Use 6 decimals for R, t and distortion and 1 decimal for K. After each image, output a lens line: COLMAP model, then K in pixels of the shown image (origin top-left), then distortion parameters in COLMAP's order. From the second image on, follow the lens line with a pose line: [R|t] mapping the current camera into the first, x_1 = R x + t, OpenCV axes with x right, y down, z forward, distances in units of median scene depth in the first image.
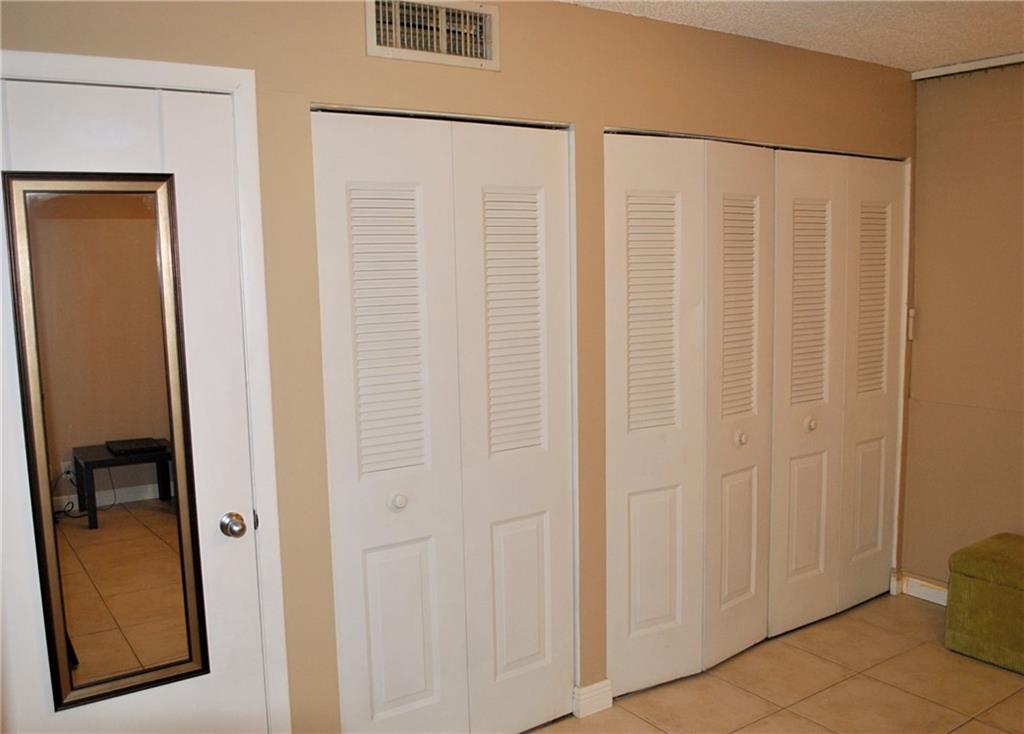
lens RADIAL K [[918.0, 0, 574.6], [0, 918.0, 393.7], [0, 0, 1]] dist [-0.004785, -0.061194]
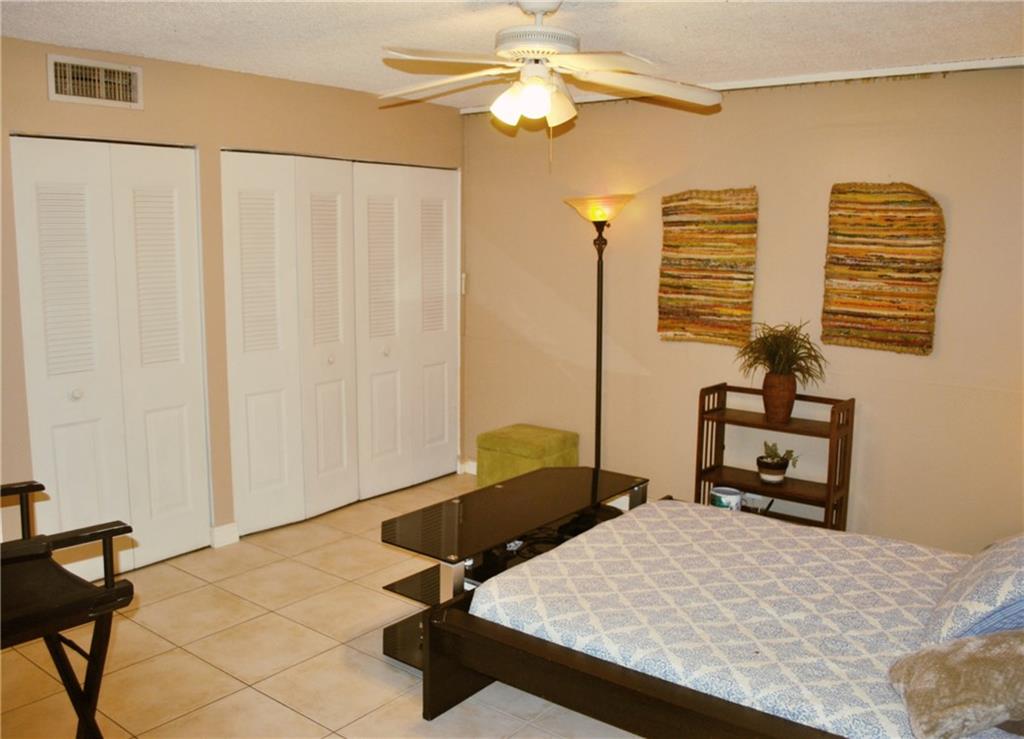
lens RADIAL K [[918.0, 0, 574.6], [0, 918.0, 396.2], [0, 0, 1]] dist [-0.004785, -0.061194]
pose [[0.946665, -0.016941, 0.321774, 0.091091], [0.001142, 0.998787, 0.049226, 0.041797], [-0.322218, -0.046233, 0.945536, -0.612148]]
